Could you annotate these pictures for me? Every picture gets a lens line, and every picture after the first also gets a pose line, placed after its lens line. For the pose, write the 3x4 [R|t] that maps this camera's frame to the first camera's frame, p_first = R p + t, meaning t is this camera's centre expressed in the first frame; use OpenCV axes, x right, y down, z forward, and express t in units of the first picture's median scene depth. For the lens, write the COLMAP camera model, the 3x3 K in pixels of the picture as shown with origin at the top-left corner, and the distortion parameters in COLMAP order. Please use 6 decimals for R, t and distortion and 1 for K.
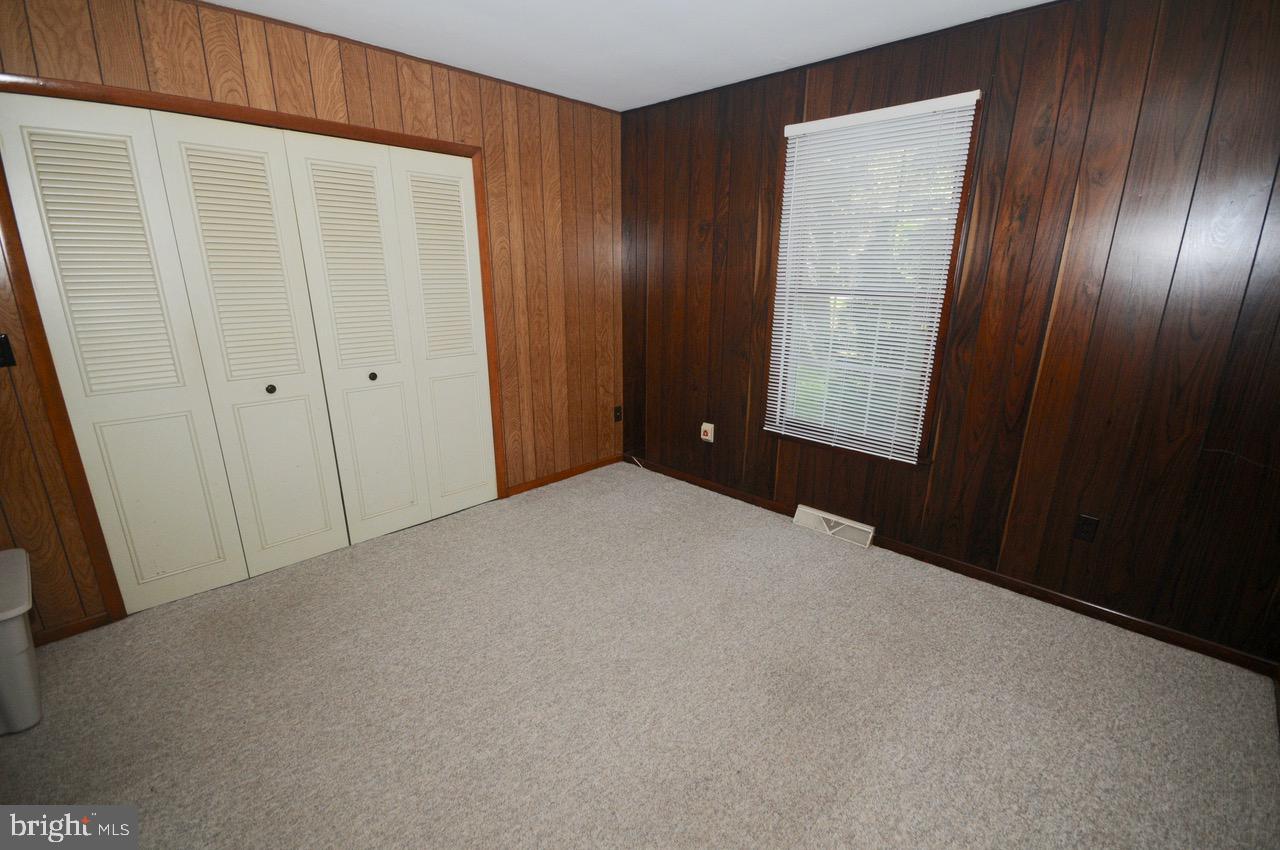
lens RADIAL K [[570.6, 0, 647.6], [0, 570.6, 427.0], [0, 0, 1]] dist [0.006427, -0.010083]
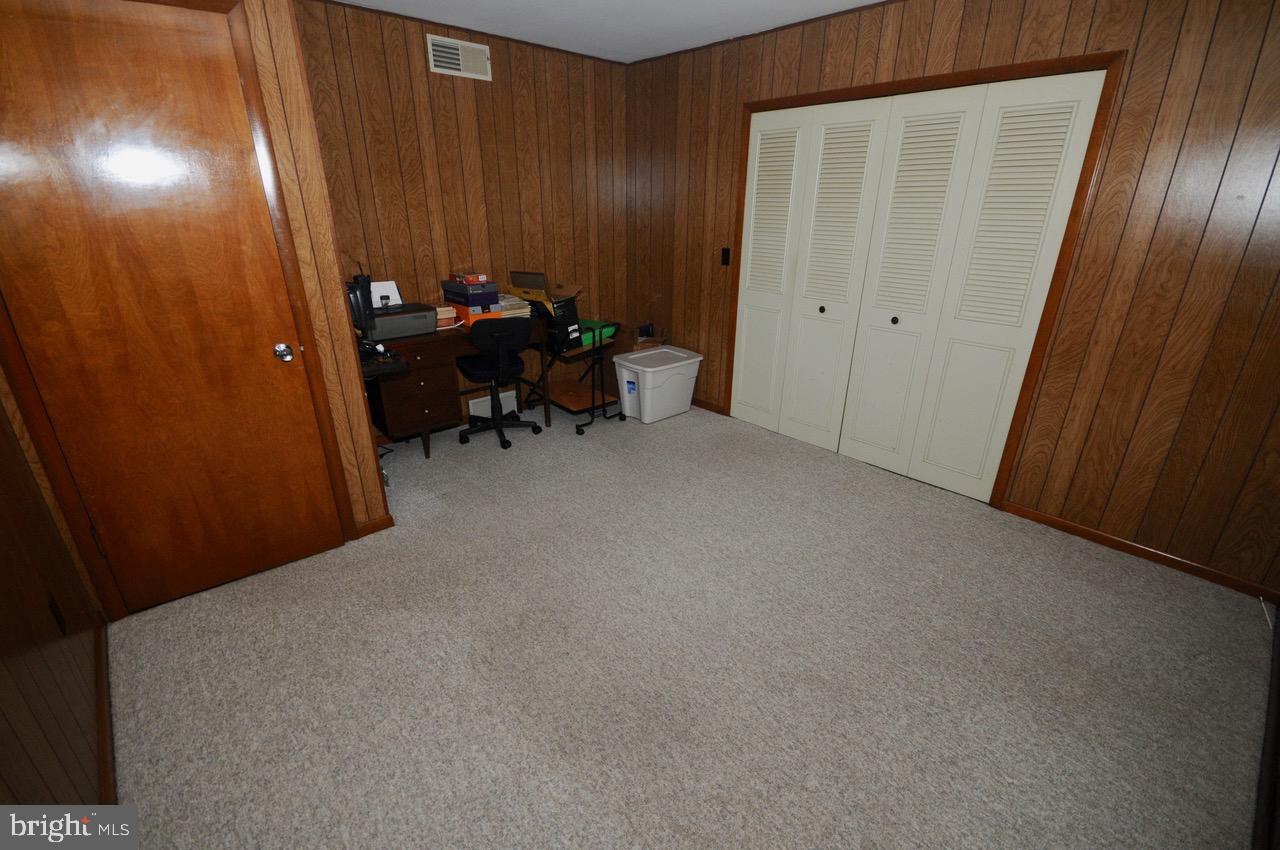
lens RADIAL K [[570.6, 0, 646.3], [0, 570.6, 429.2], [0, 0, 1]] dist [0.006427, -0.010083]
pose [[-0.074528, 0.357089, -0.931092, 0.661182], [-0.274500, 0.890273, 0.363406, -0.176754], [0.958695, 0.282669, 0.031670, 0.597478]]
